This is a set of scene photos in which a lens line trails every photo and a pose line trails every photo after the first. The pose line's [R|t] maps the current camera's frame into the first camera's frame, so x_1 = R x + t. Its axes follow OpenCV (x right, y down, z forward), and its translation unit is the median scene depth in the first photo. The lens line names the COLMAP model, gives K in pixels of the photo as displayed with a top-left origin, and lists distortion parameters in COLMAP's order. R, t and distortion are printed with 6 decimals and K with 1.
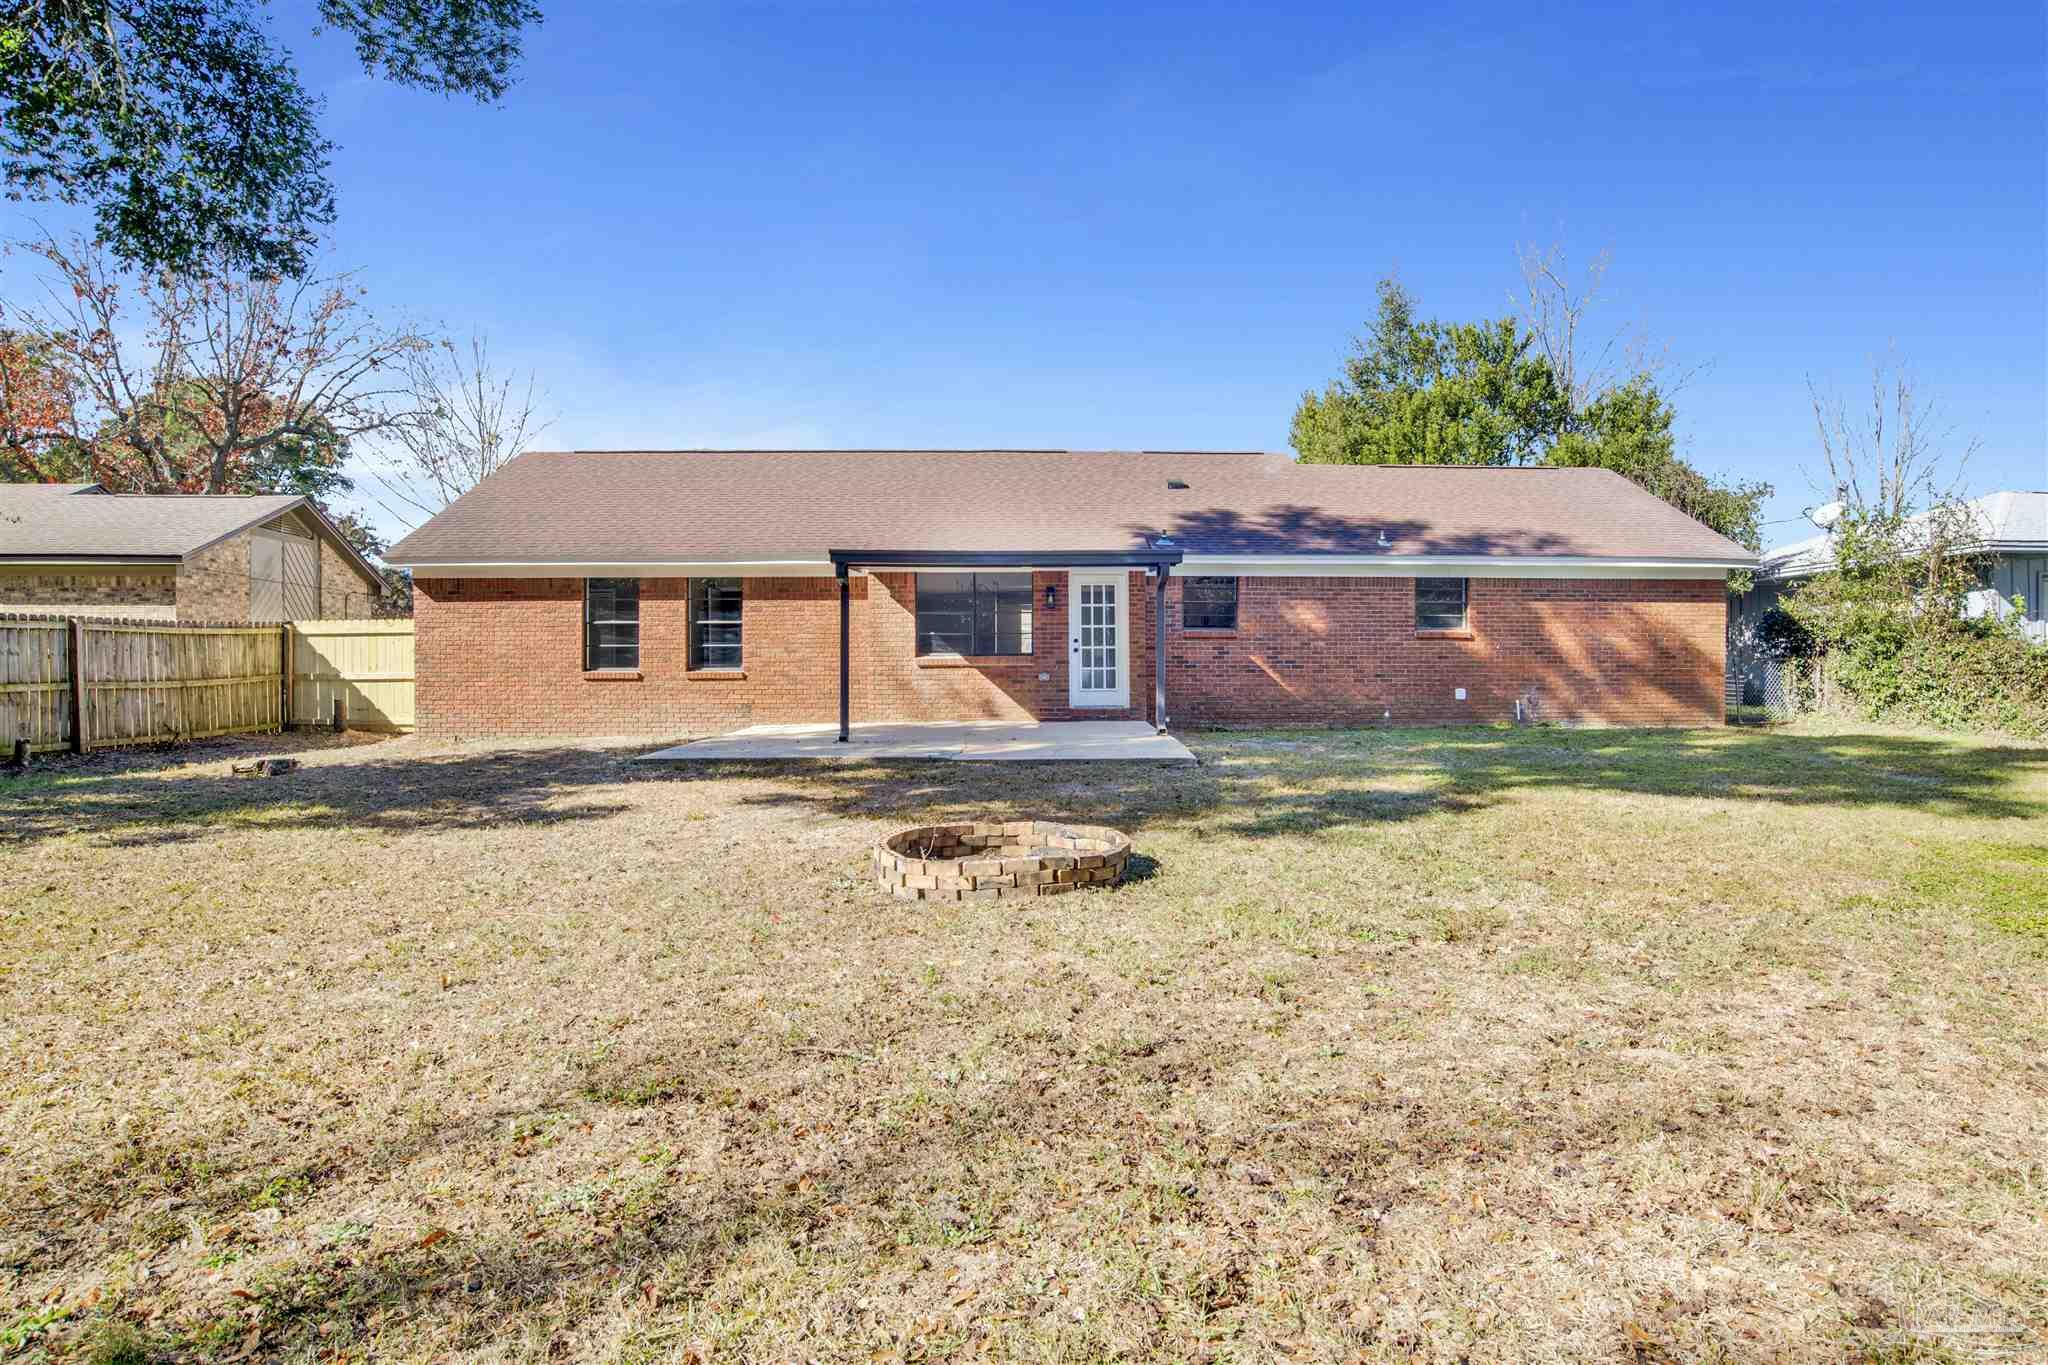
lens RADIAL K [[1146.1, 0, 1045.1], [0, 1146.1, 679.9], [0, 0, 1]] dist [-0.068340, 0.034733]
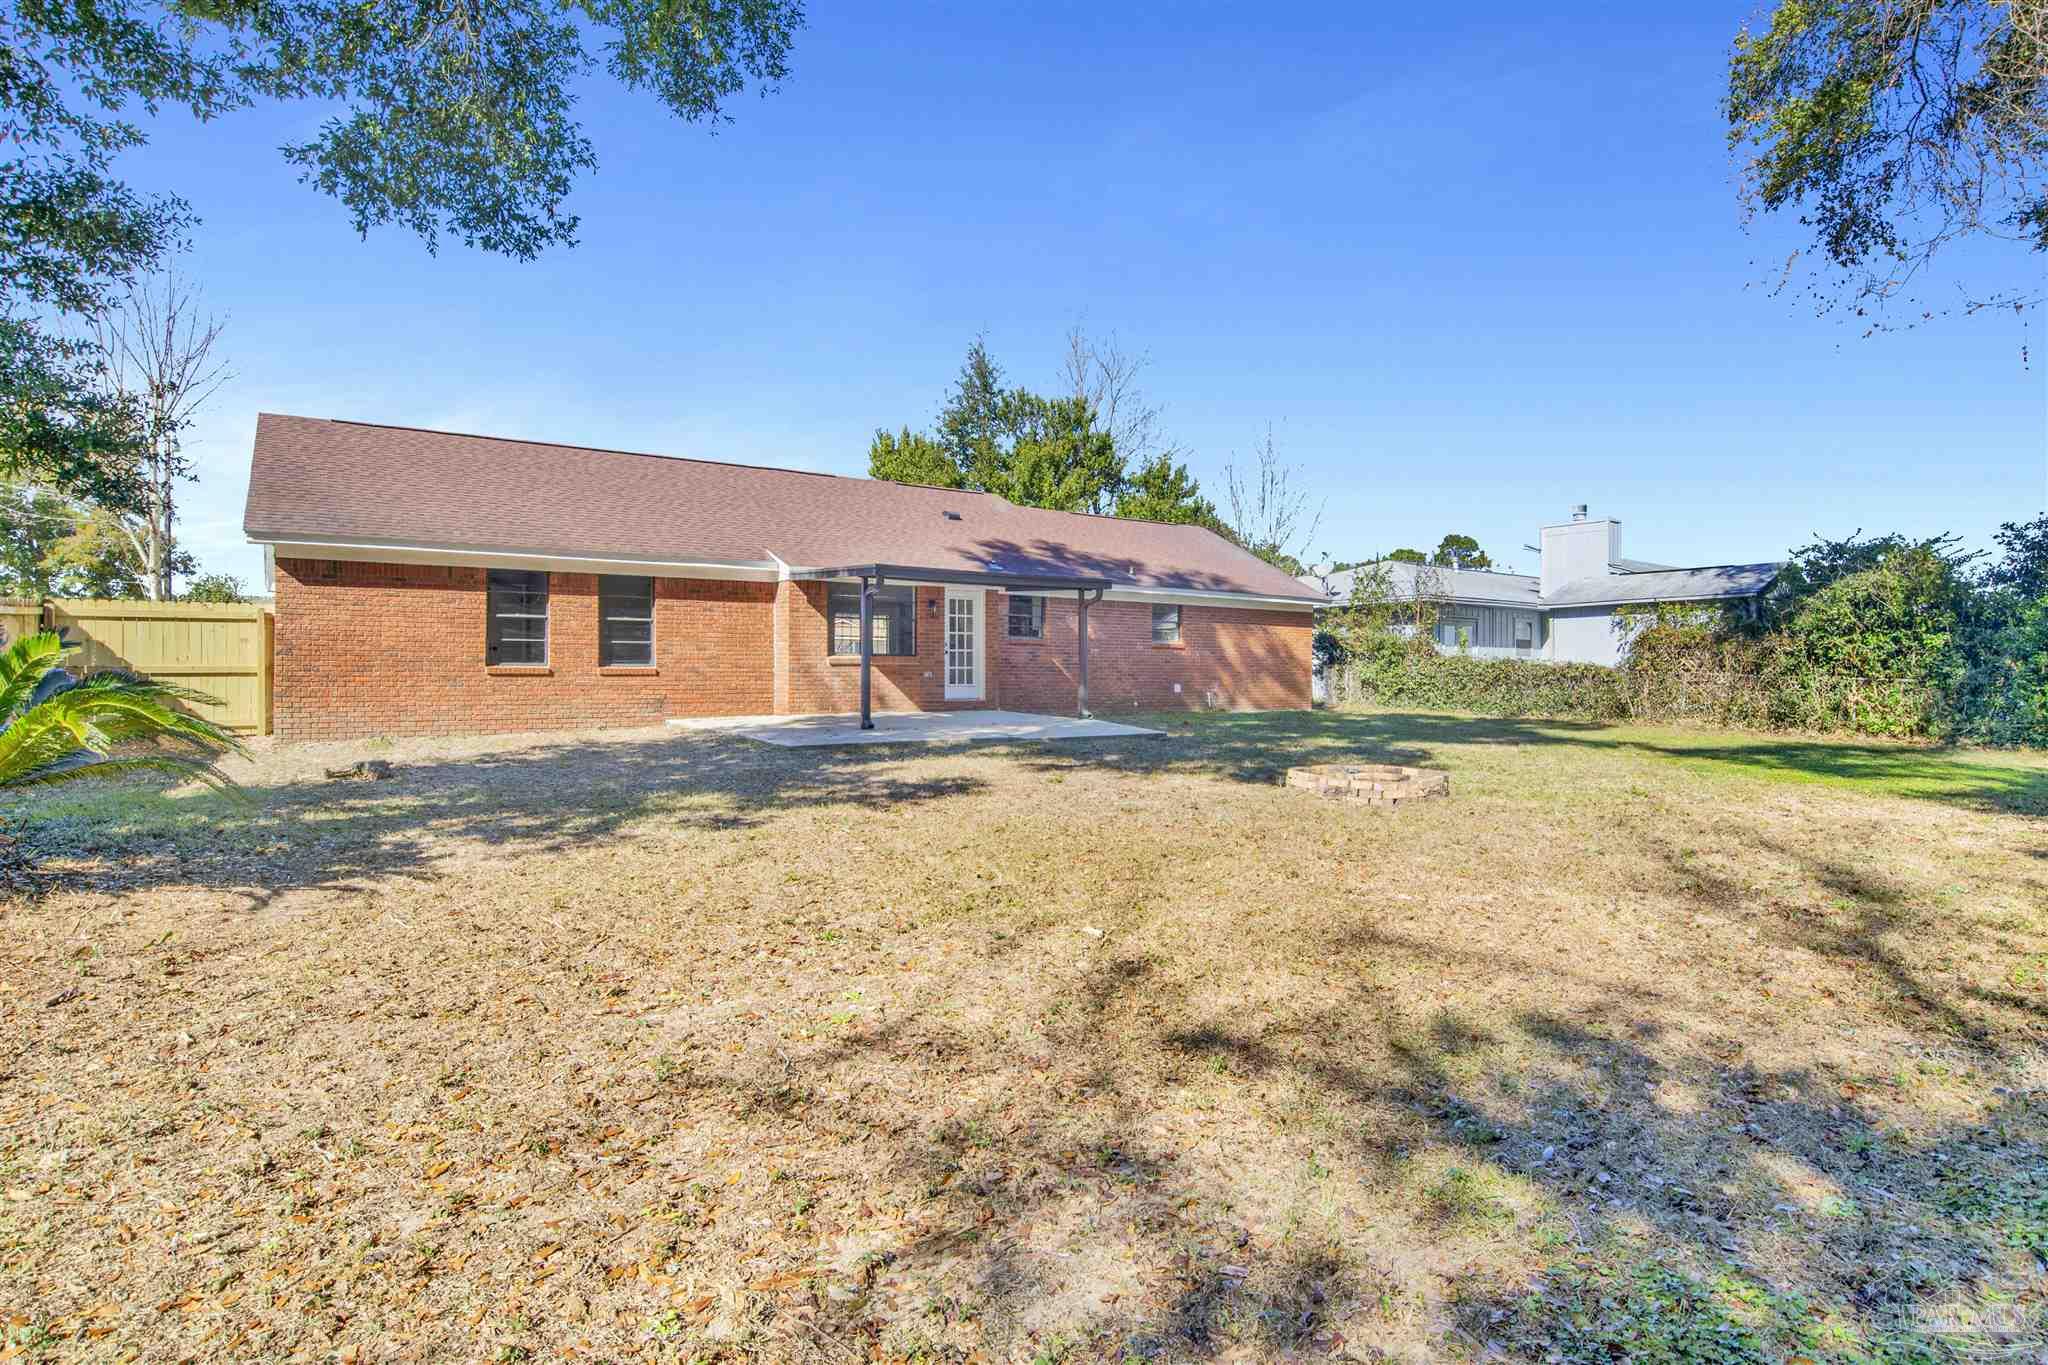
lens RADIAL K [[1079.7, 0, 1029.7], [0, 1079.7, 681.6], [0, 0, 1]] dist [-0.054620, 0.023716]
pose [[0.839505, 0.001759, 0.543349, -0.508130], [-0.004221, 0.999986, 0.003284, 0.000601], [-0.543335, -0.005051, 0.839501, -0.002000]]
